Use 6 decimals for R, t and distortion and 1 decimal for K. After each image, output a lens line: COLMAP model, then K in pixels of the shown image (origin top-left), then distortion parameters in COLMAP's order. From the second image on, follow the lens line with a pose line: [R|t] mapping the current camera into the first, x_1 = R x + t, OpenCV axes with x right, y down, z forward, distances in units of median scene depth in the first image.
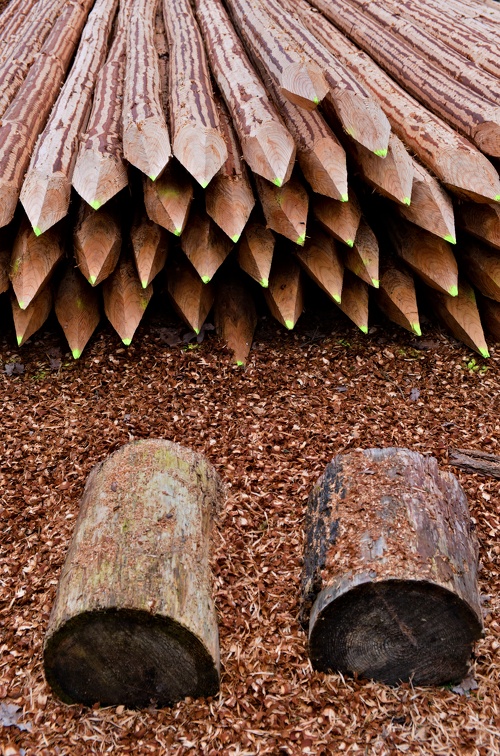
lens RADIAL K [[1128.4, 0, 252.6], [0, 1128.4, 372.5], [0, 0, 1]] dist [0.032262, 0.000000]
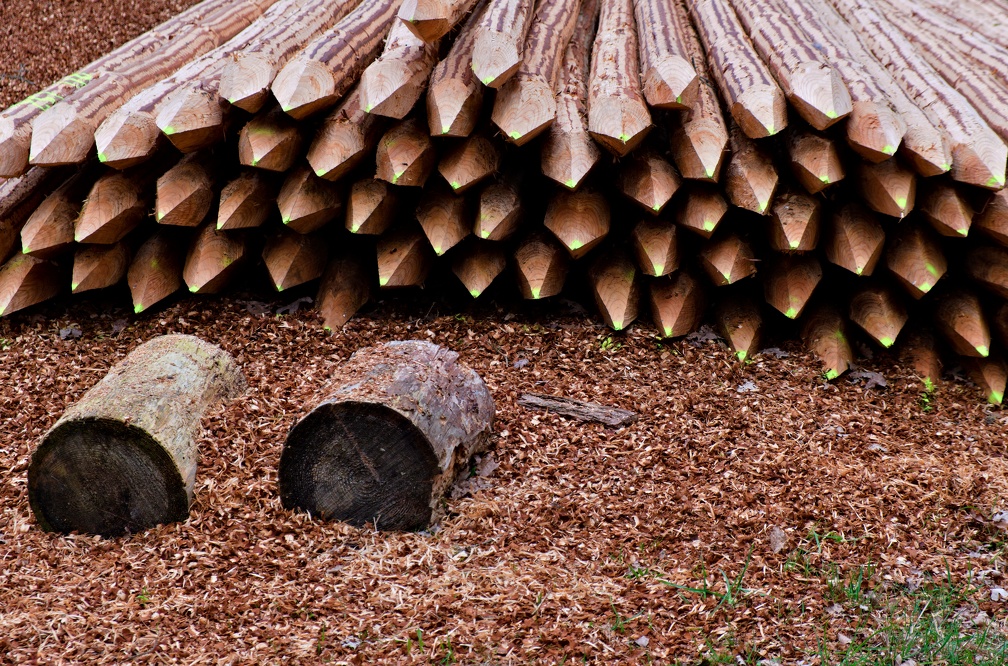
lens RADIAL K [[2637.9, 0, 500.6], [0, 2637.9, 333.4], [0, 0, 1]] dist [-0.064711, 0.000000]
pose [[0.991180, 0.039810, -0.126399, 0.383994], [-0.066327, 0.974776, -0.213100, 0.427120], [0.114727, 0.219604, 0.968820, -0.931022]]
